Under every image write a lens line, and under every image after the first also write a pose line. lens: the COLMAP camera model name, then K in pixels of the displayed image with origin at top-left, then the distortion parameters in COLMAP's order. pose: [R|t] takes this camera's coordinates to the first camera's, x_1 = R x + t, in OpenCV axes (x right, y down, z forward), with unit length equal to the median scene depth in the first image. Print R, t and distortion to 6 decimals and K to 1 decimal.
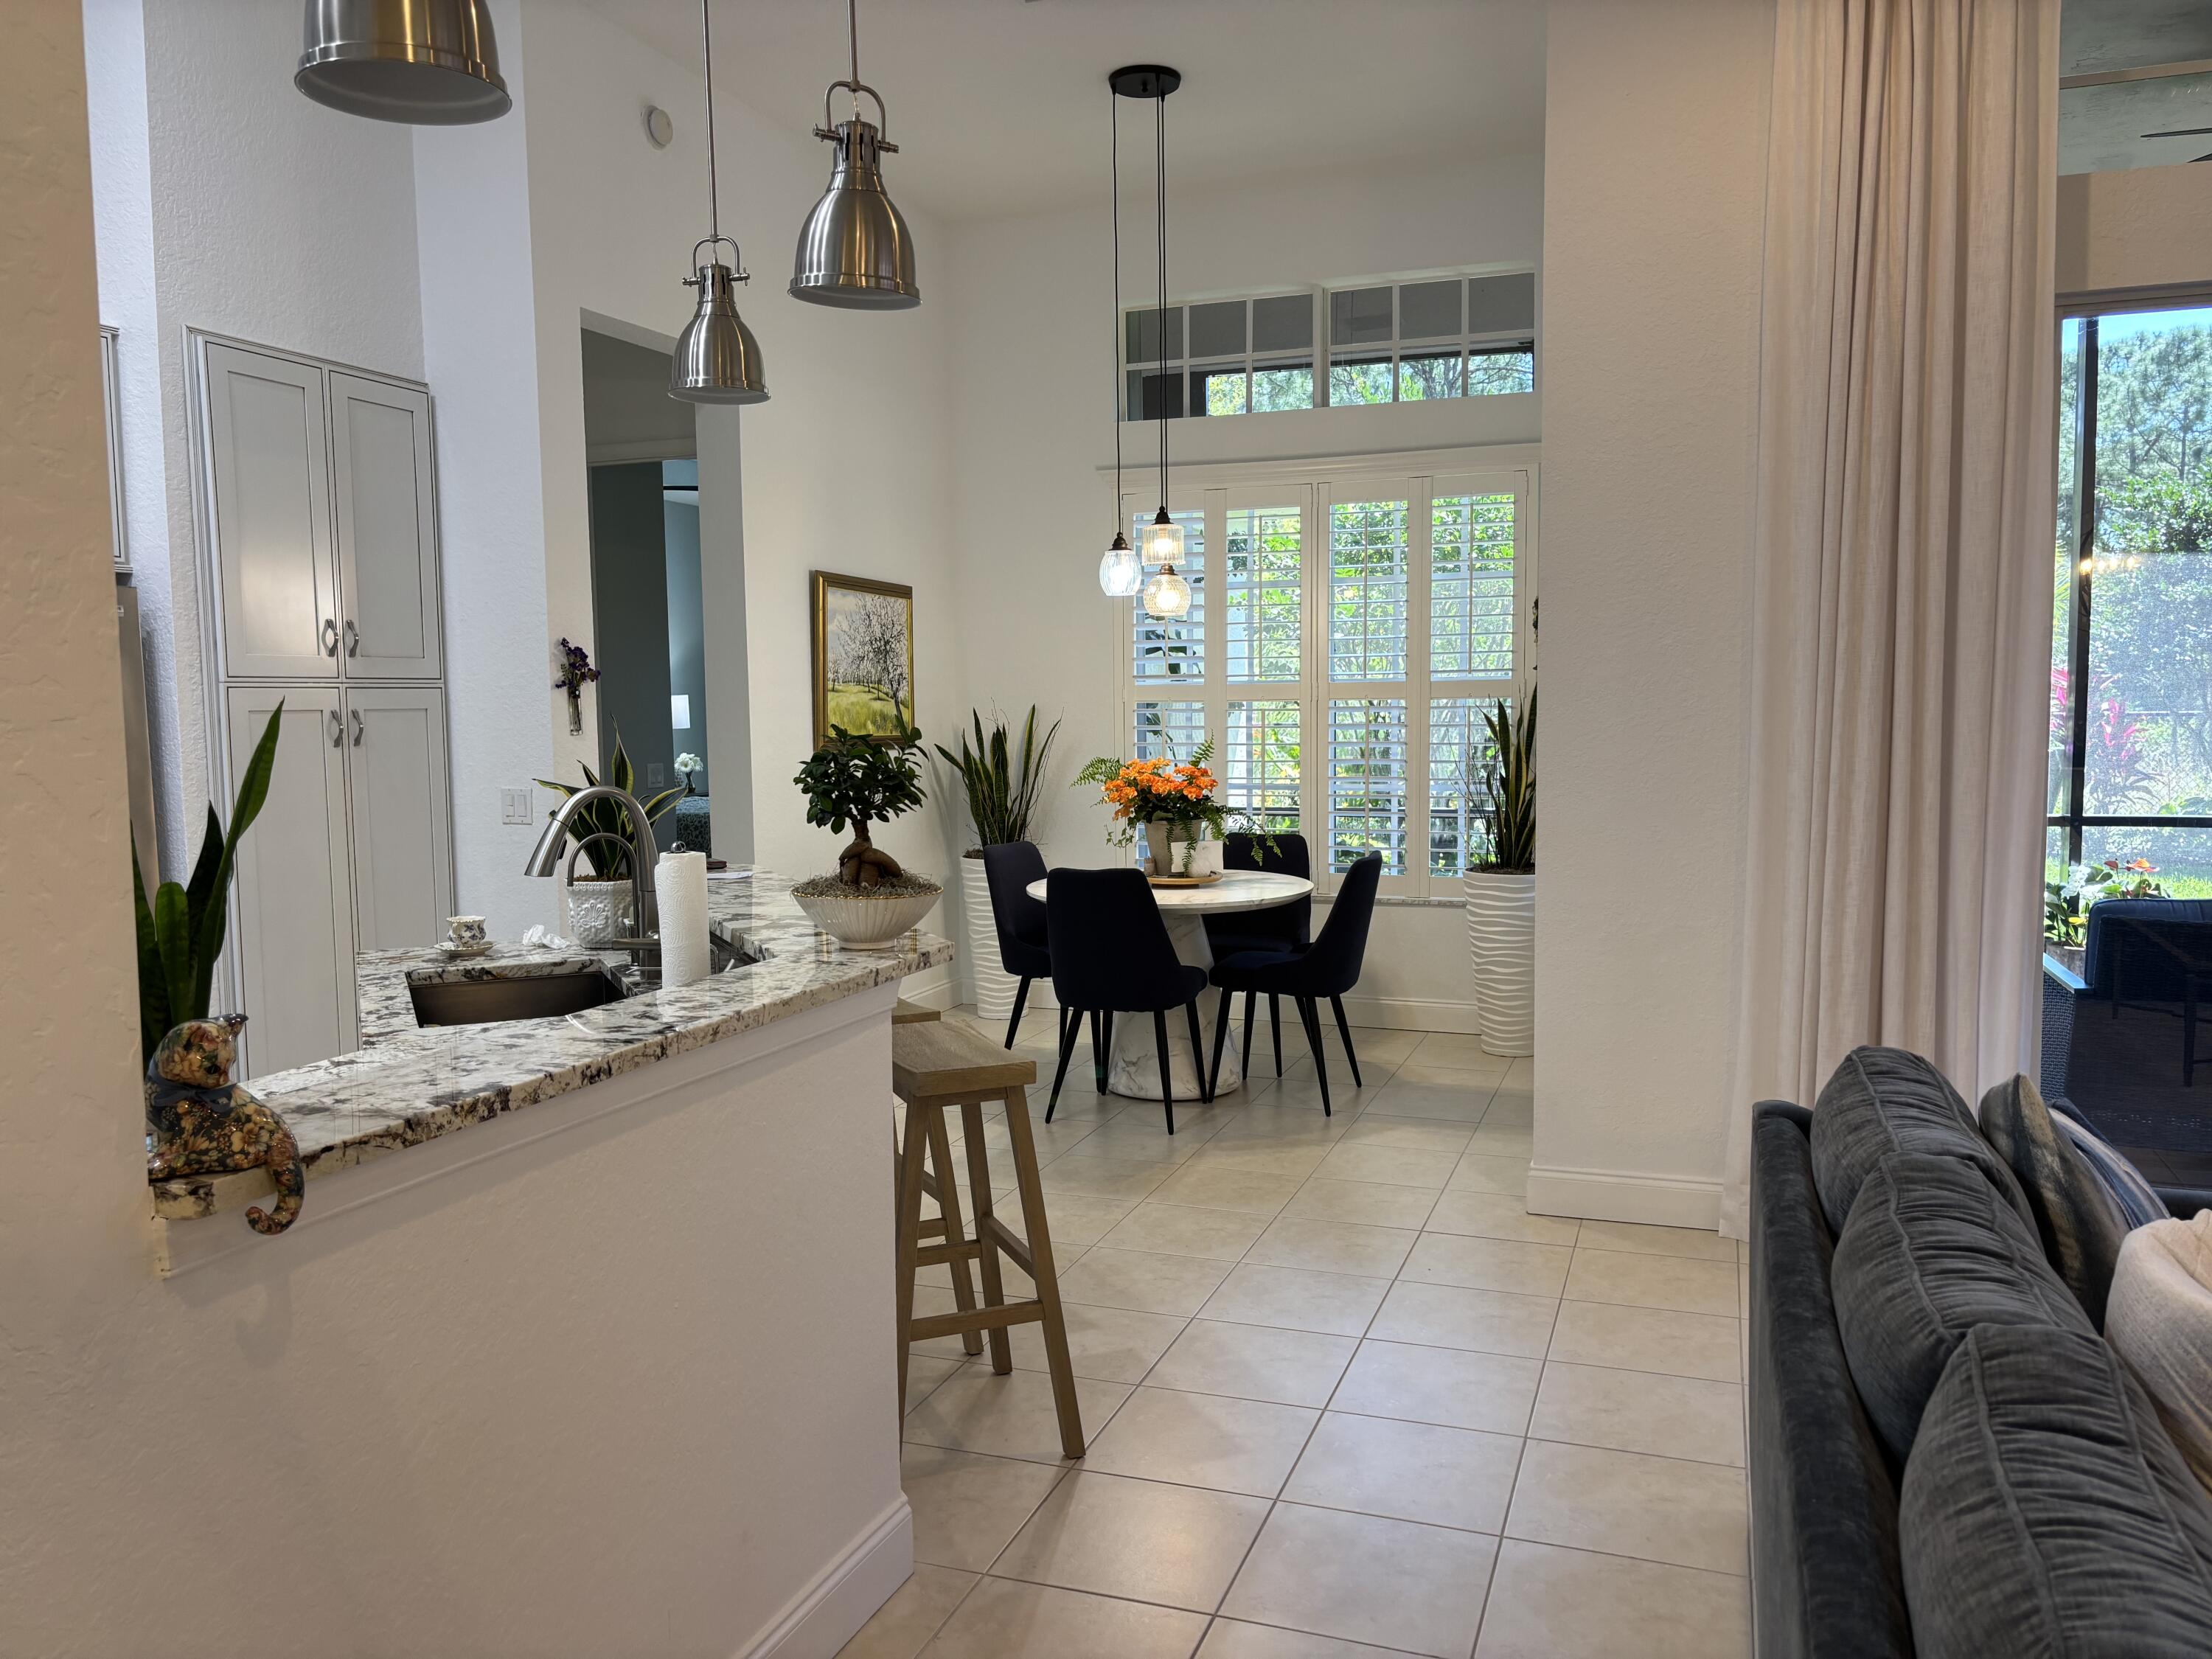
lens RADIAL K [[1668.4, 0, 1107.2], [0, 1668.4, 829.2], [0, 0, 1]] dist [0.063890, -0.072264]
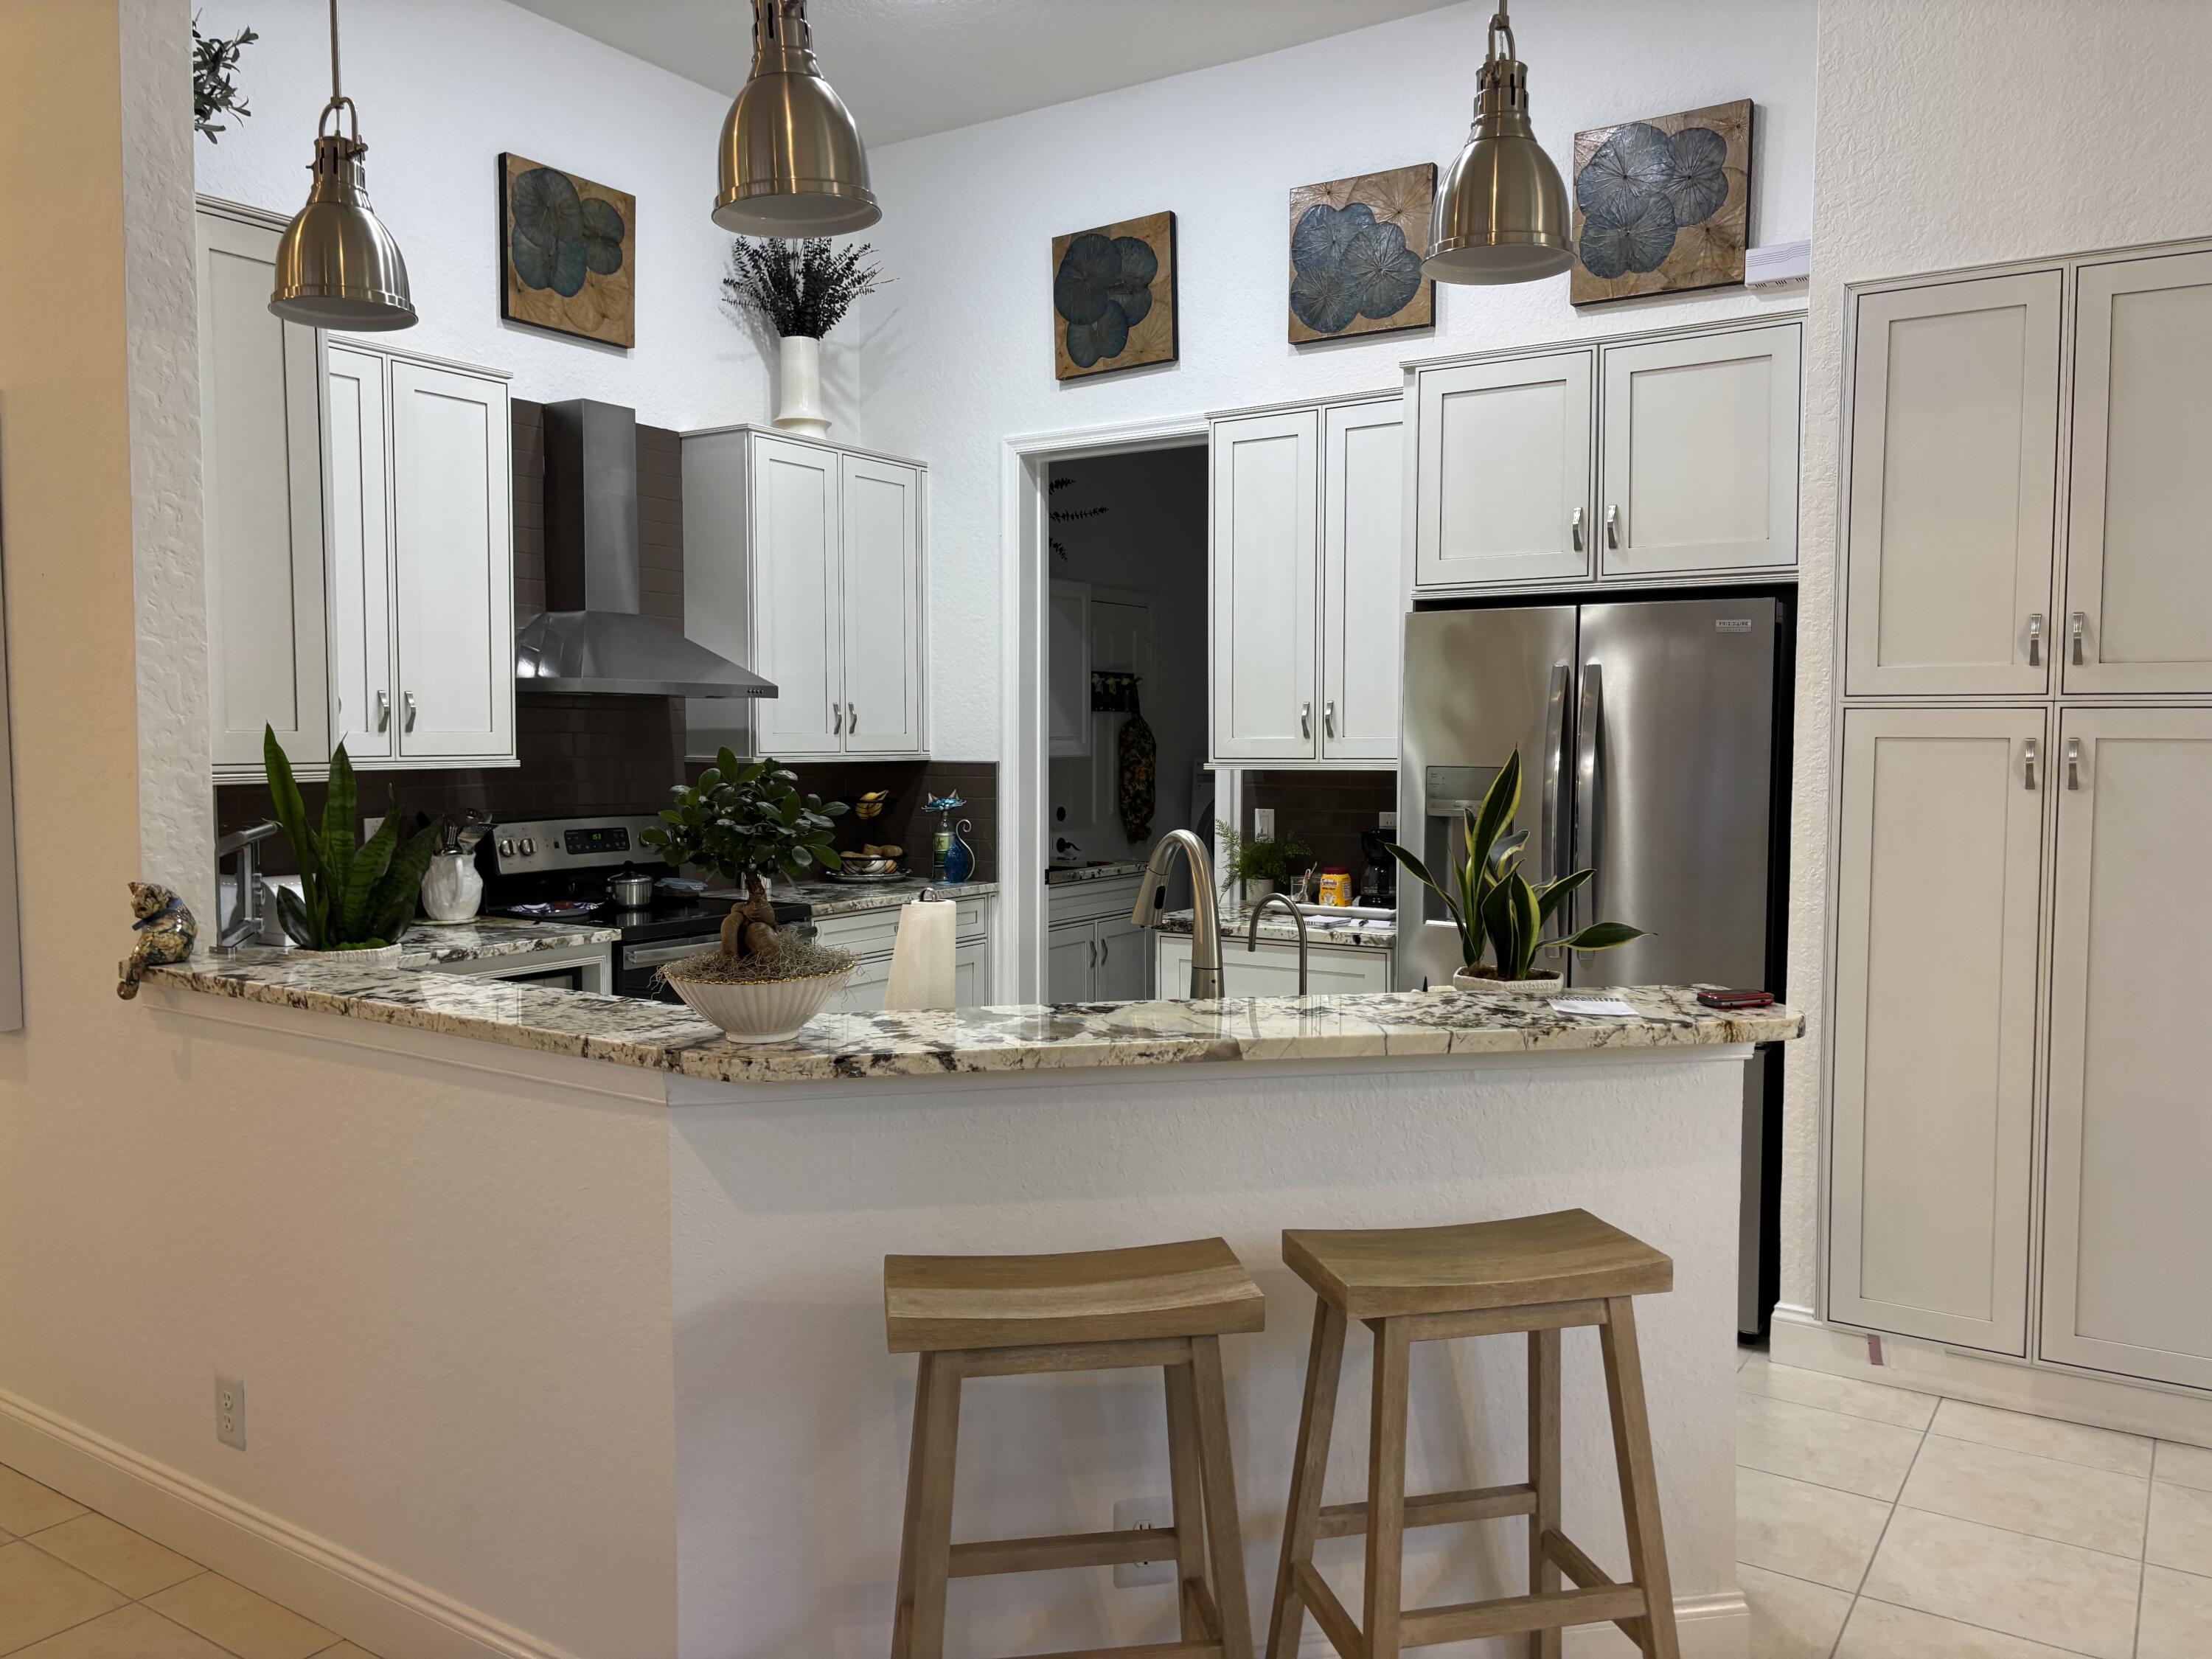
lens RADIAL K [[1668.4, 0, 1105.8], [0, 1668.4, 824.5], [0, 0, 1]] dist [0.063890, -0.072264]
pose [[-0.235768, 0.073560, -0.969021, 0.357767], [-0.075612, 0.992720, 0.093756, -0.073385], [0.968863, 0.095374, -0.228490, 0.798337]]
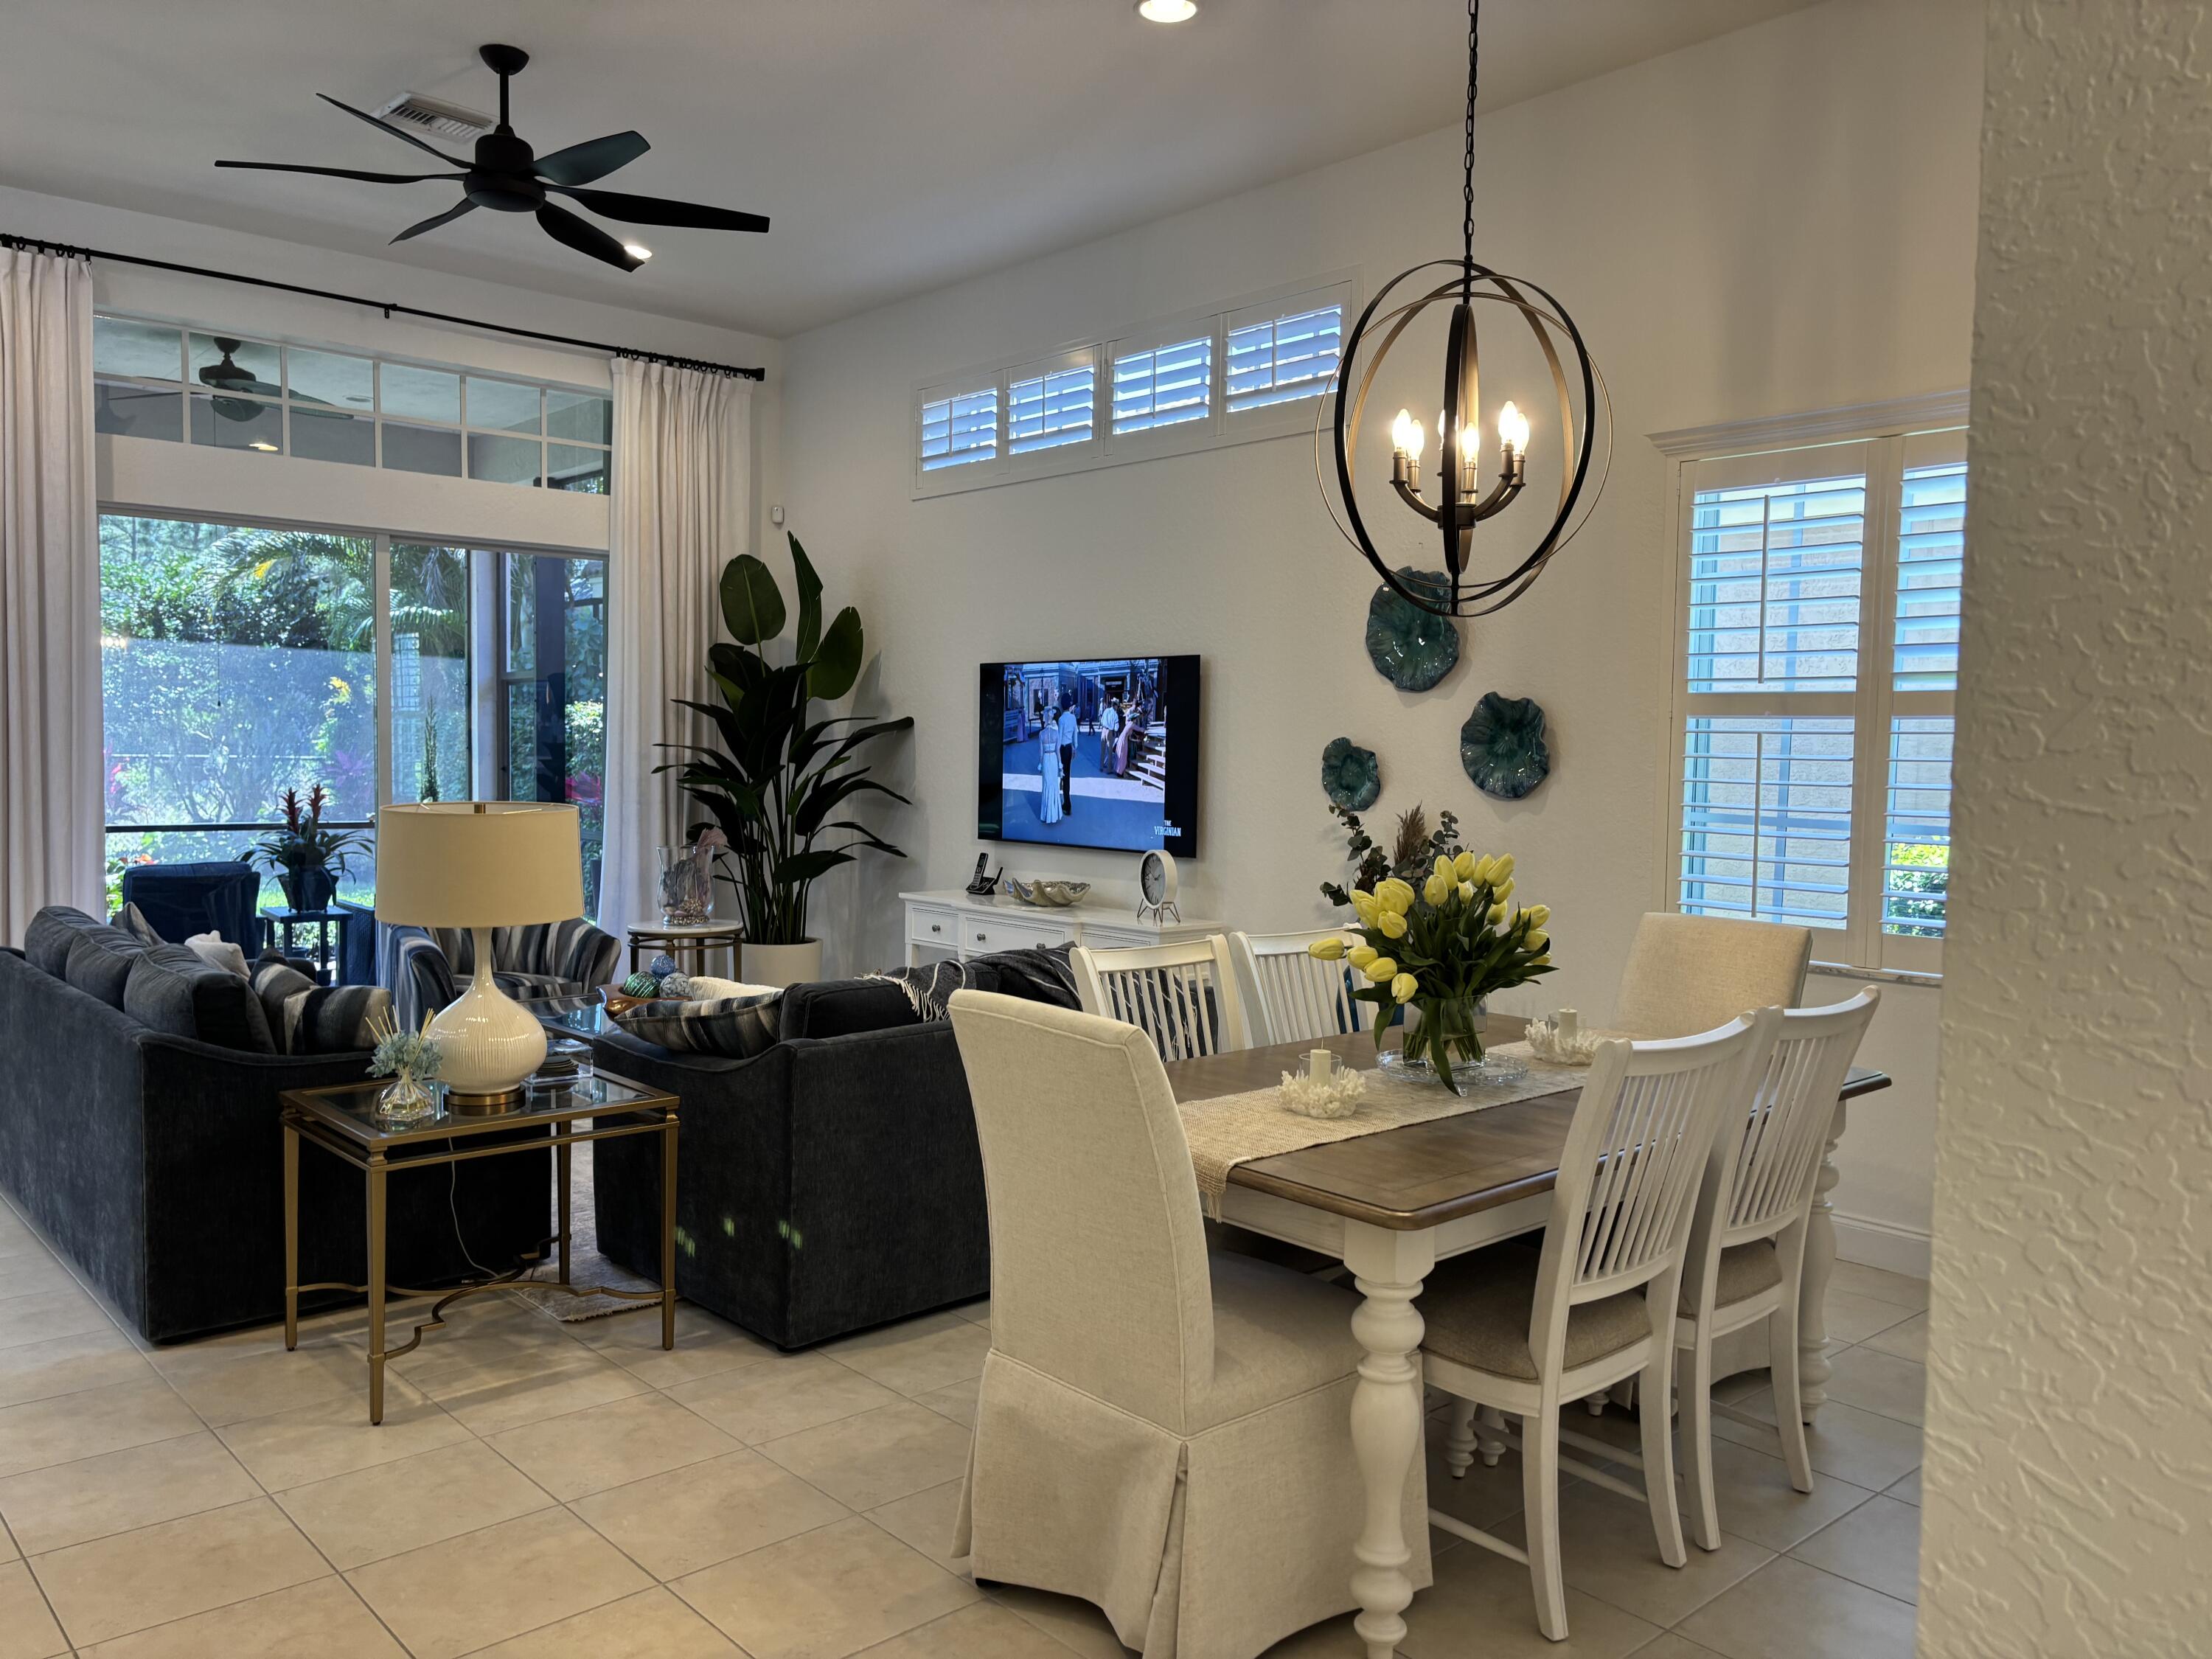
lens RADIAL K [[1668.4, 0, 1104.2], [0, 1668.4, 825.9], [0, 0, 1]] dist [0.063890, -0.072264]
pose [[0.469376, -0.024191, 0.882667, -0.478490], [0.051103, 0.998693, 0.000196, 0.063957], [-0.881518, 0.045015, 0.469999, -0.688308]]
